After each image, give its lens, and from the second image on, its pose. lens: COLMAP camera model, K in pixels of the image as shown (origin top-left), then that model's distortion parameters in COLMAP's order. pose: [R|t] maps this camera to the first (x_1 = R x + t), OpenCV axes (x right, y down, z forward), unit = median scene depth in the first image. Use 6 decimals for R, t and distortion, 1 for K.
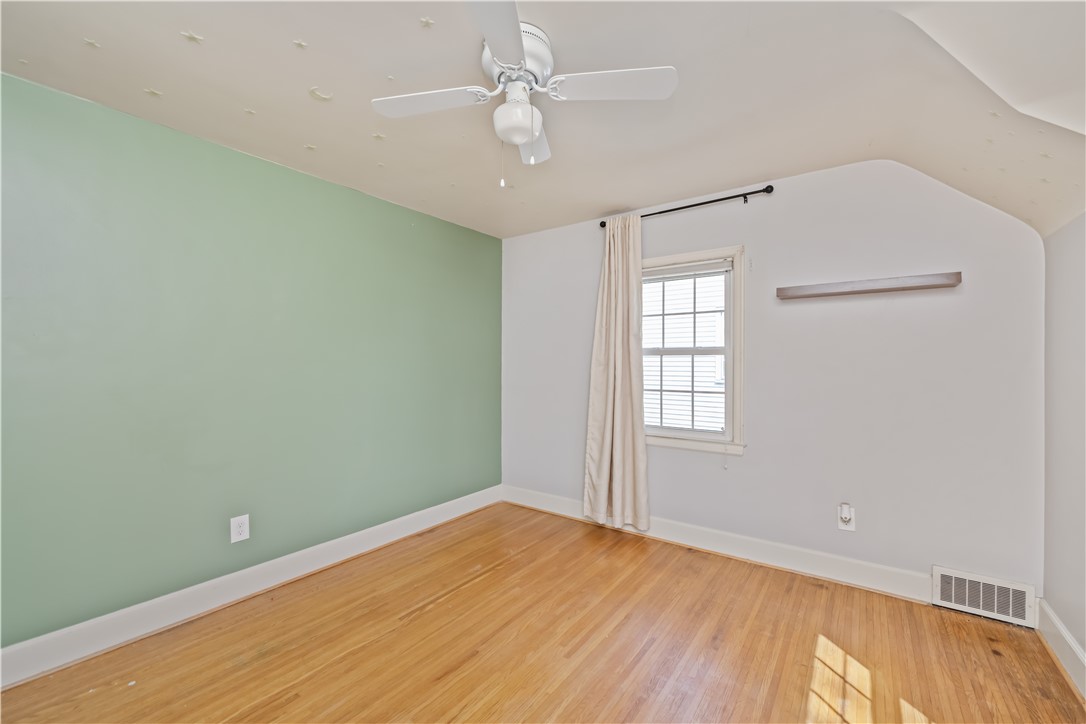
lens RADIAL K [[435.7, 0, 550.8], [0, 435.7, 363.4], [0, 0, 1]] dist [-0.013047, 0.000293]
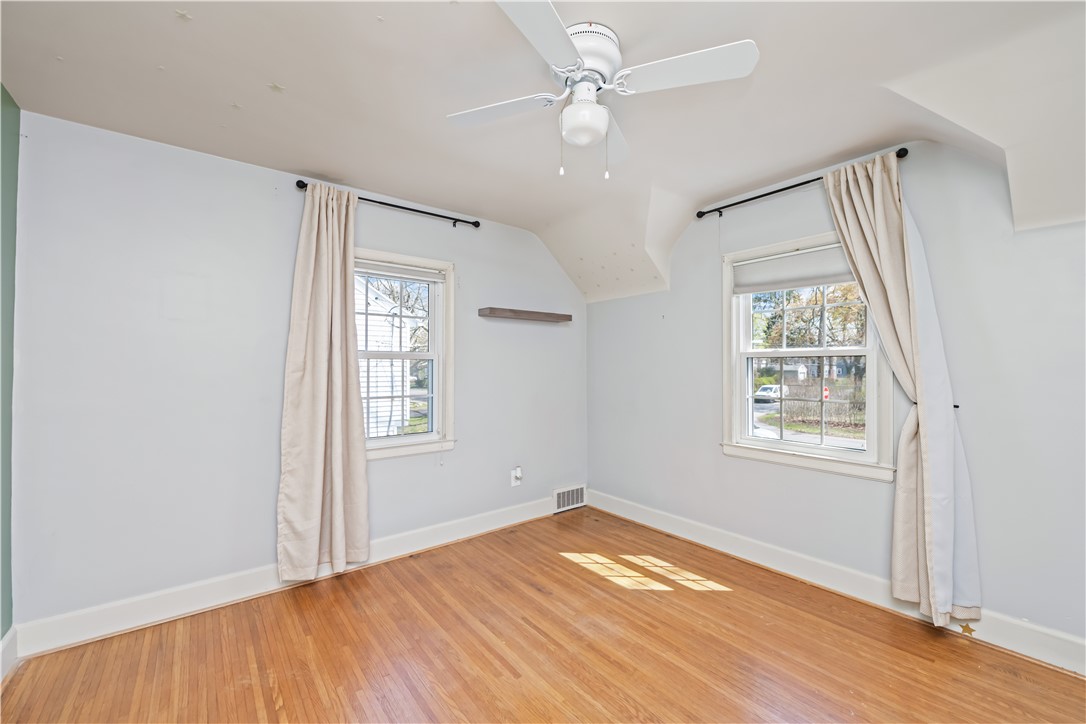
lens RADIAL K [[435.7, 0, 550.8], [0, 435.7, 363.4], [0, 0, 1]] dist [-0.013047, 0.000293]
pose [[0.267070, 0.007511, 0.963648, -0.662180], [0.003397, 0.999956, -0.008735, -0.000609], [-0.963671, 0.005606, 0.267033, 0.516895]]
